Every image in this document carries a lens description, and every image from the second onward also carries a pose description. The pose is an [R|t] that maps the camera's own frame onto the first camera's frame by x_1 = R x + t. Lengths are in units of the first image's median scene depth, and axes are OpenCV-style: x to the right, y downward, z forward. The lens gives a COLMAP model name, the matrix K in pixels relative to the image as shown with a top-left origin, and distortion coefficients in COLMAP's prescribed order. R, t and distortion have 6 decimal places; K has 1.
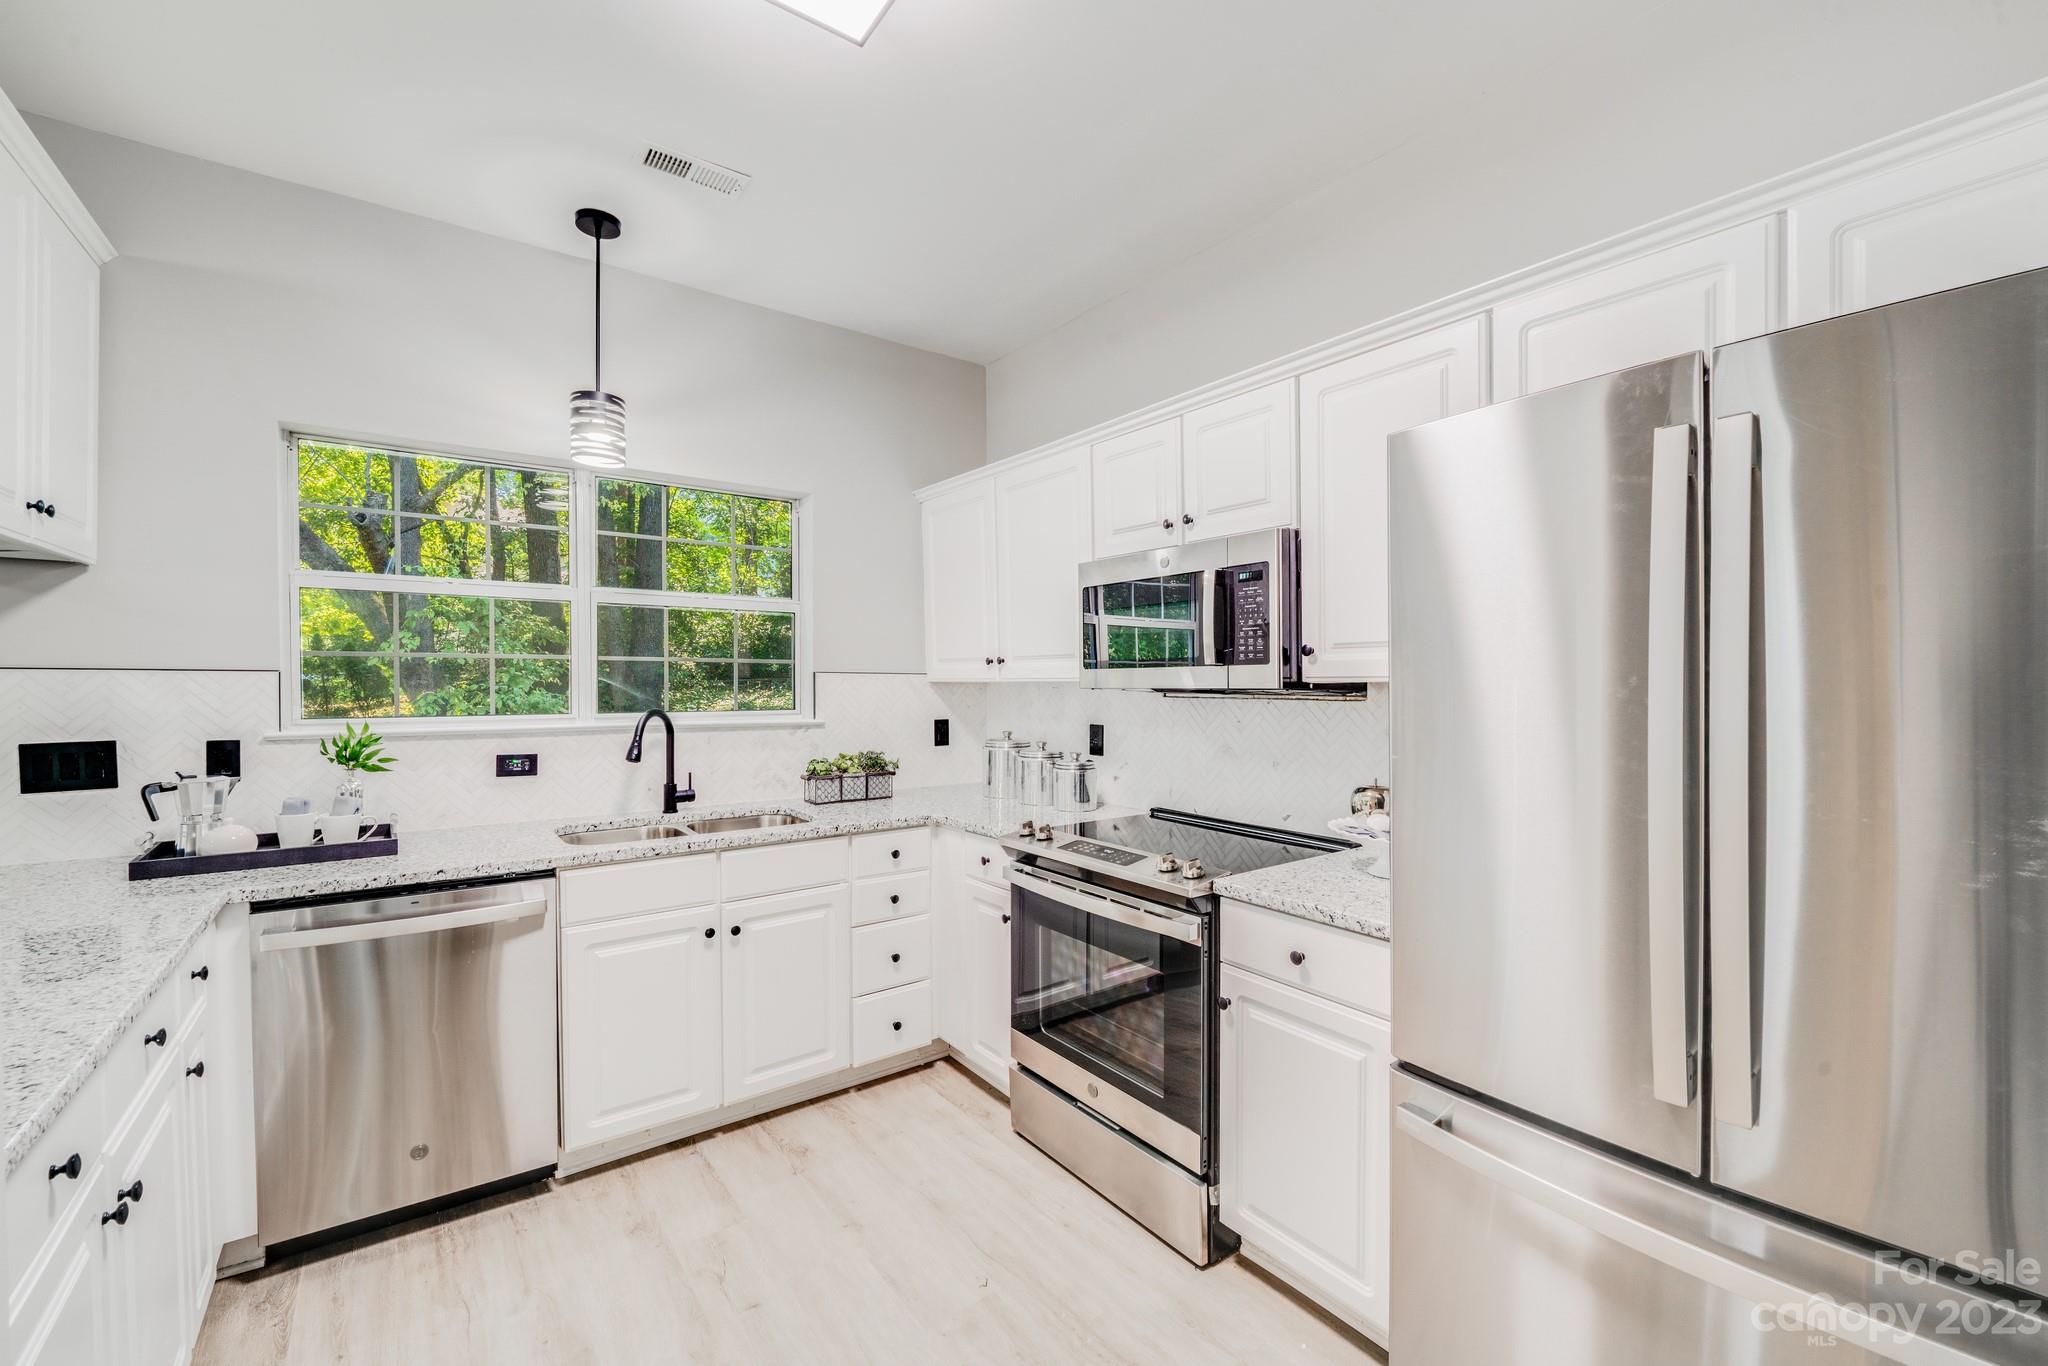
lens RADIAL K [[837.5, 0, 1018.9], [0, 837.5, 687.9], [0, 0, 1]] dist [-0.014213, -0.000598]
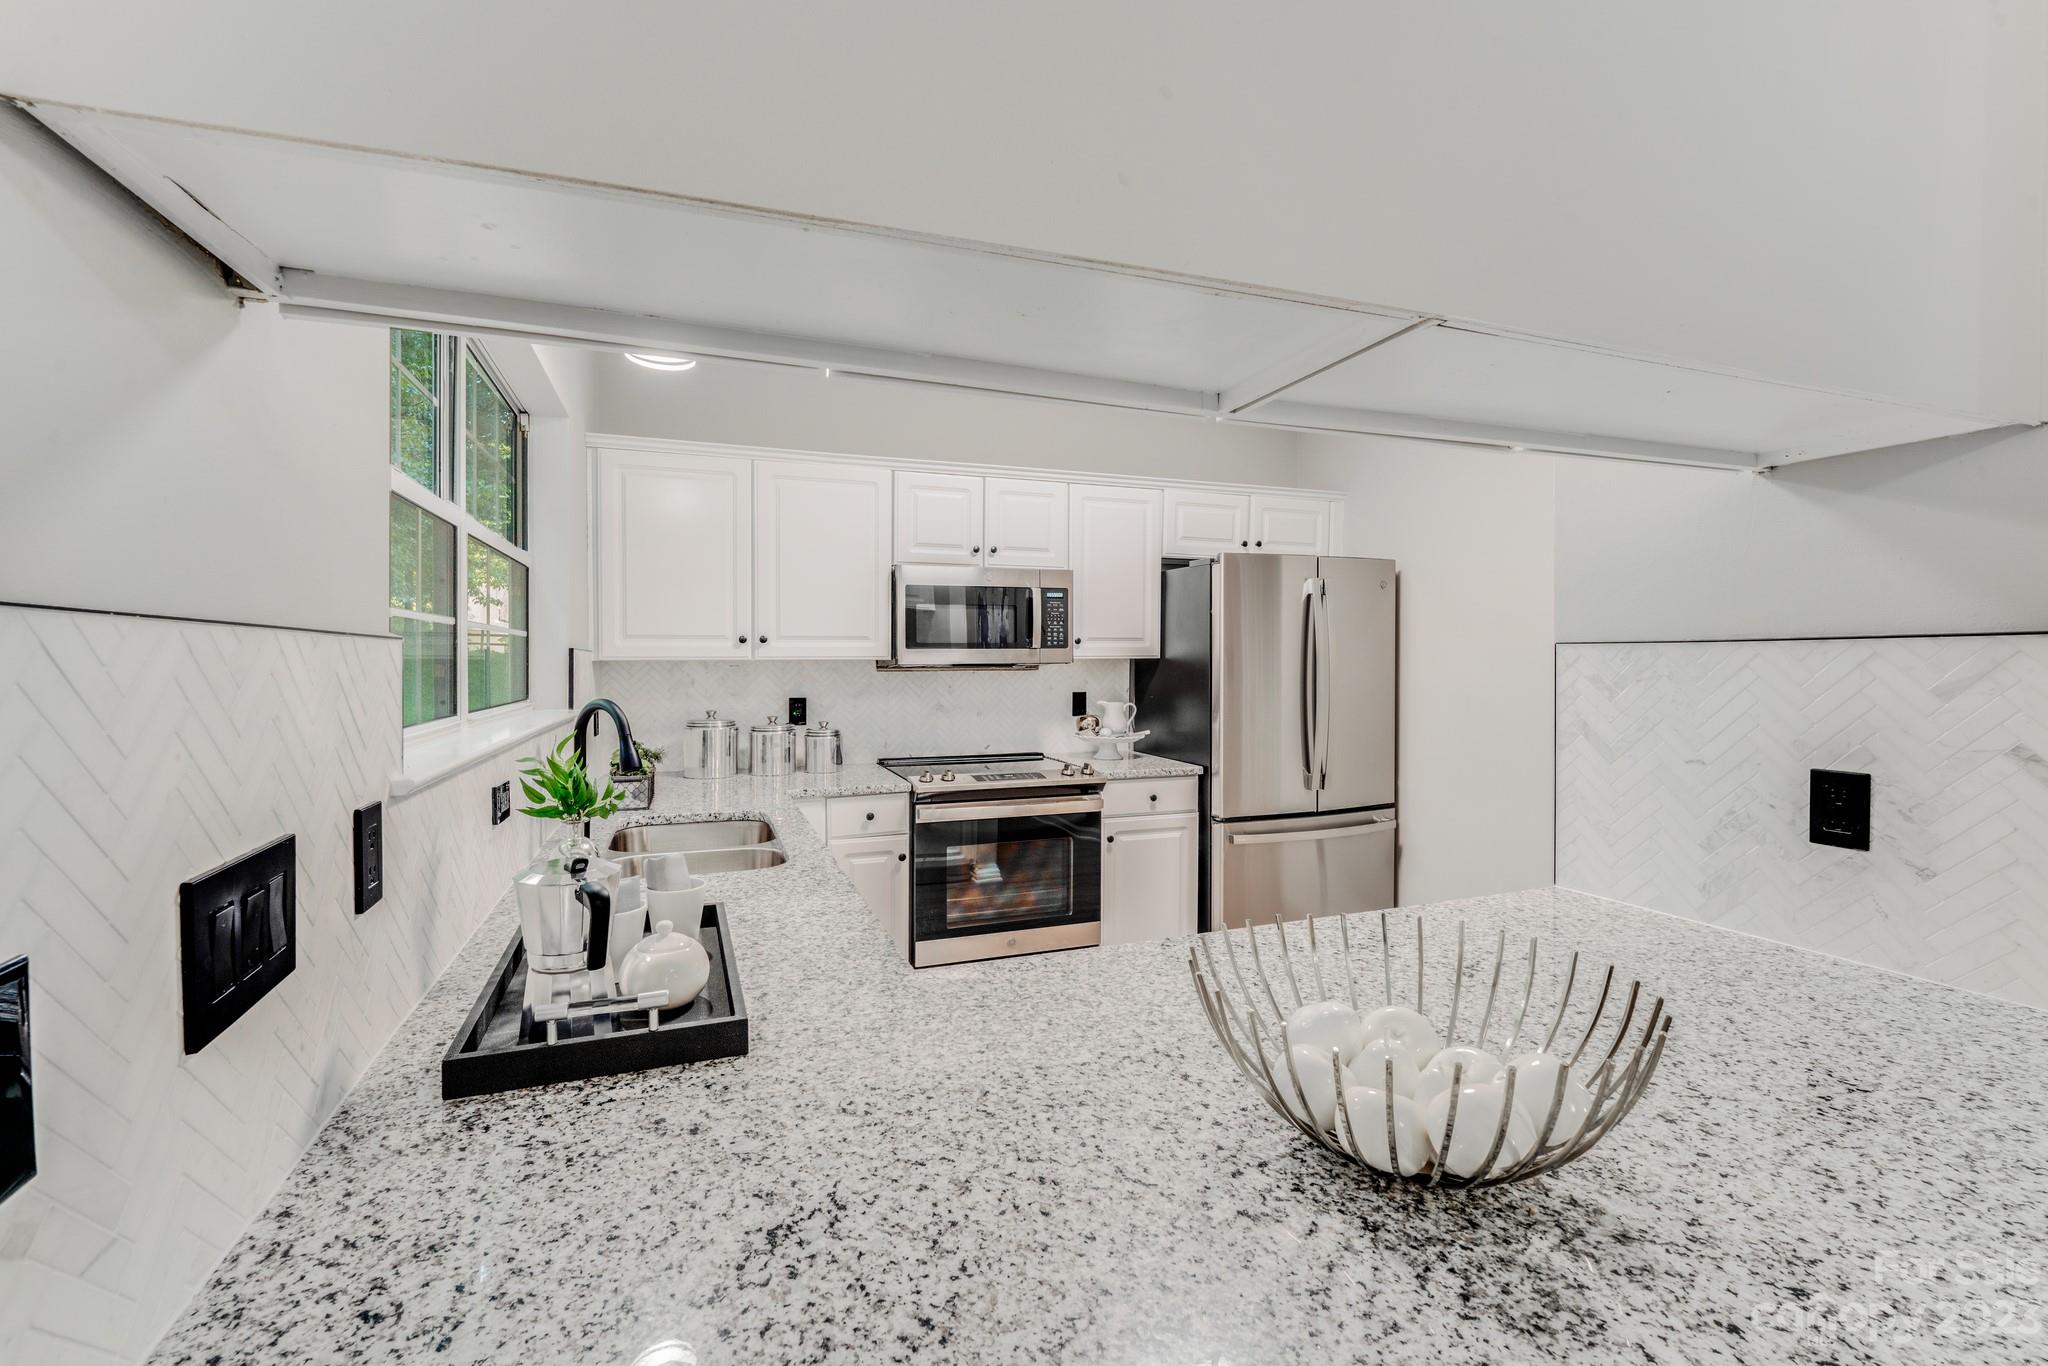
lens RADIAL K [[837.5, 0, 1033.3], [0, 837.5, 668.2], [0, 0, 1]] dist [-0.014213, -0.000598]
pose [[0.280705, -0.018637, 0.959613, -1.080483], [0.011818, 0.999803, 0.015961, -0.012394], [-0.959721, 0.006860, 0.280870, 0.467137]]
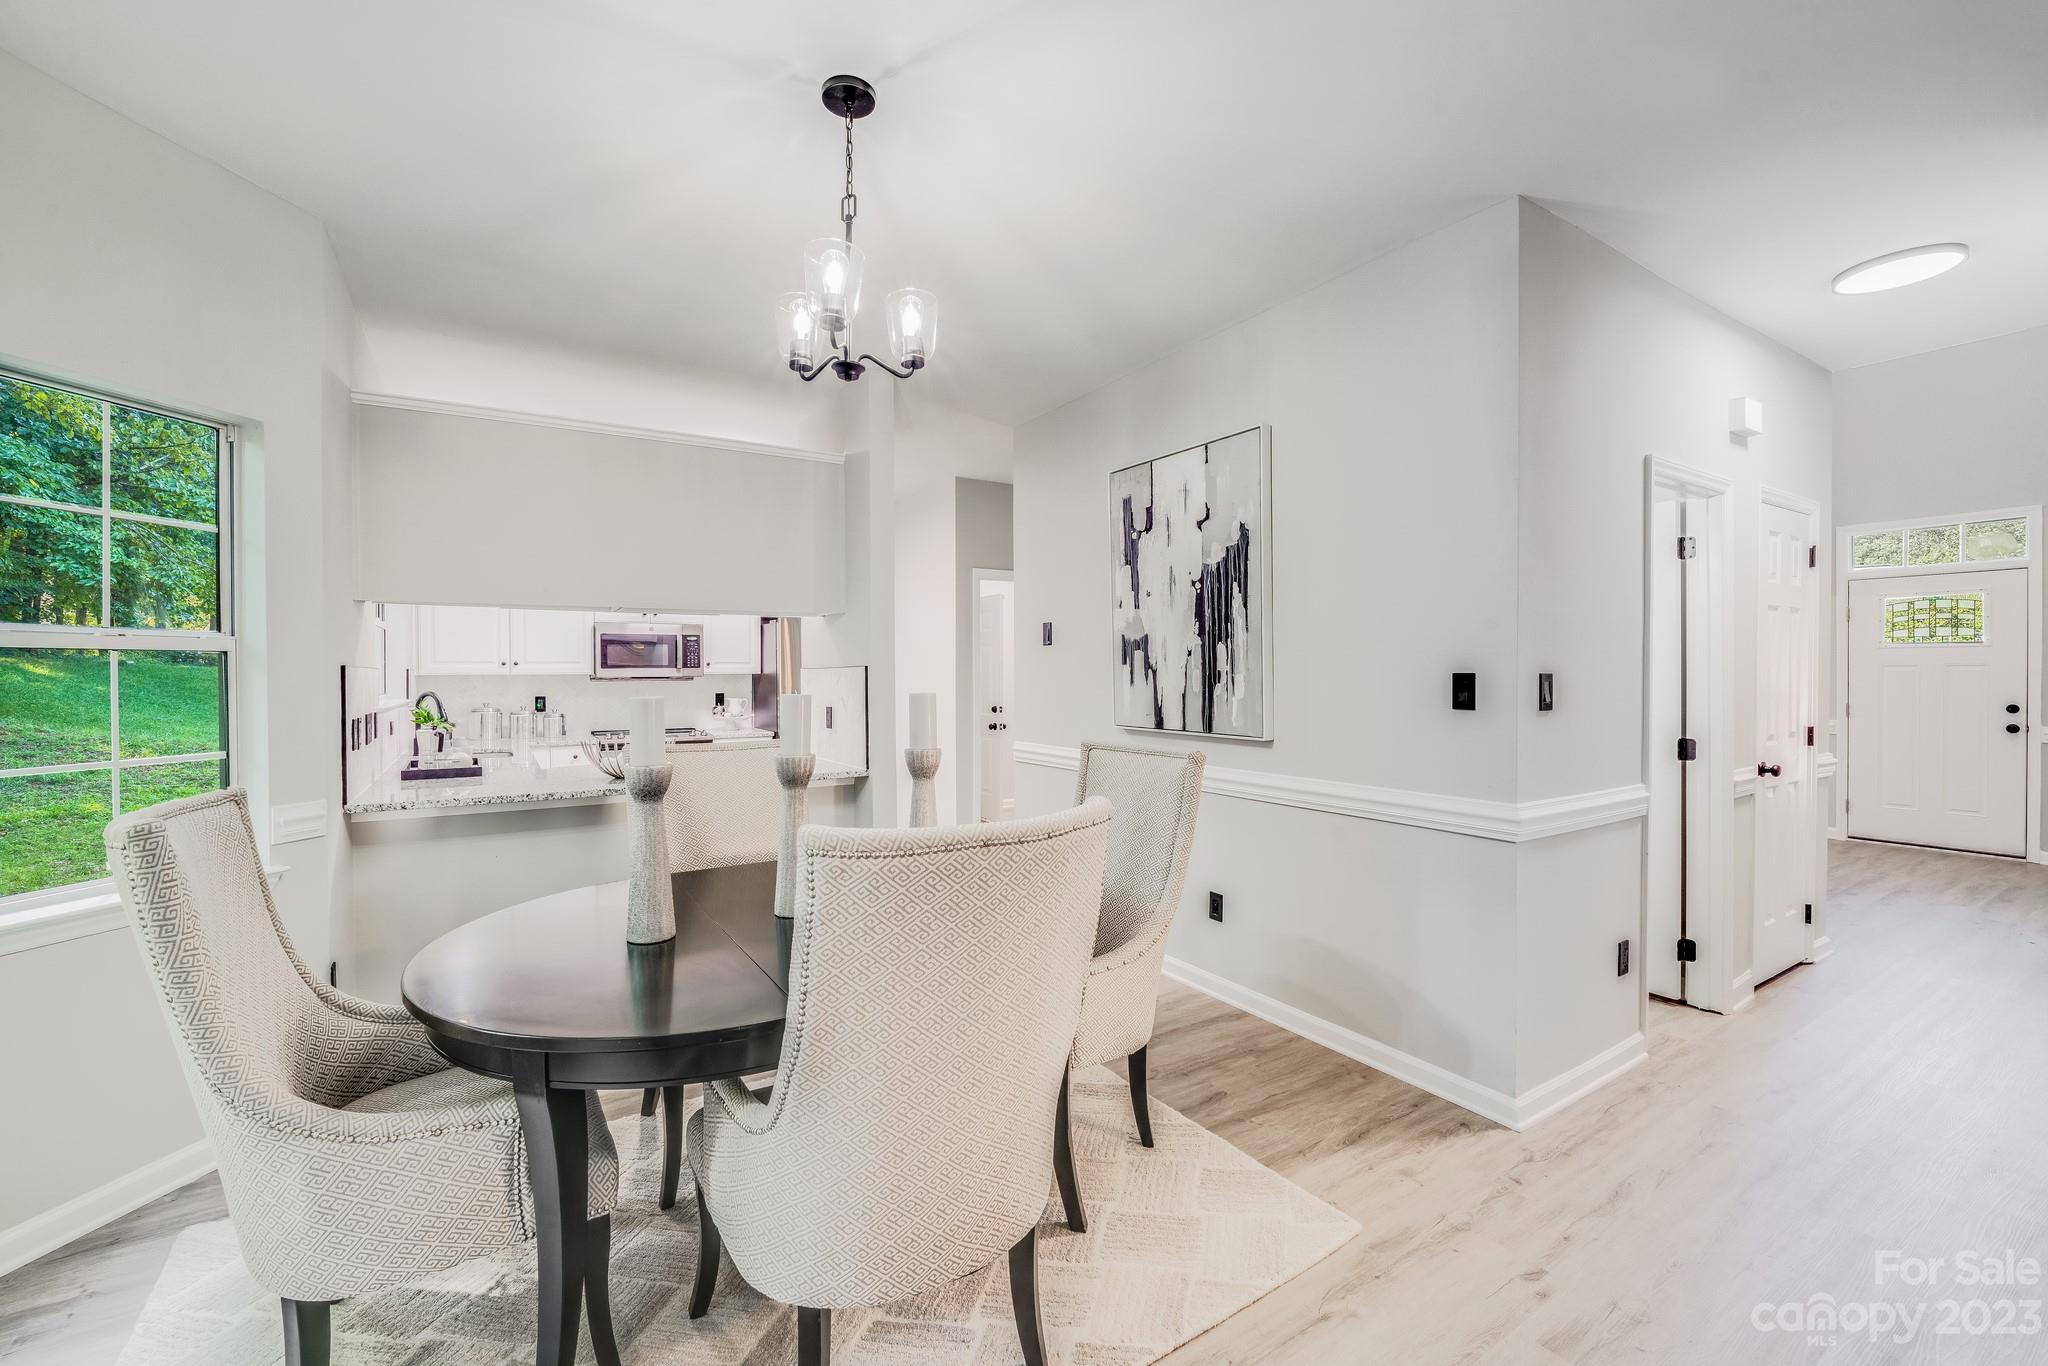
lens RADIAL K [[836.5, 0, 992.1], [0, 836.5, 669.4], [0, 0, 1]] dist [-0.010849, -0.001057]
pose [[0.126193, -0.000784, 0.992005, -2.069718], [0.012917, 0.999916, -0.000853, -0.005600], [-0.991922, 0.012922, 0.126193, -0.355763]]
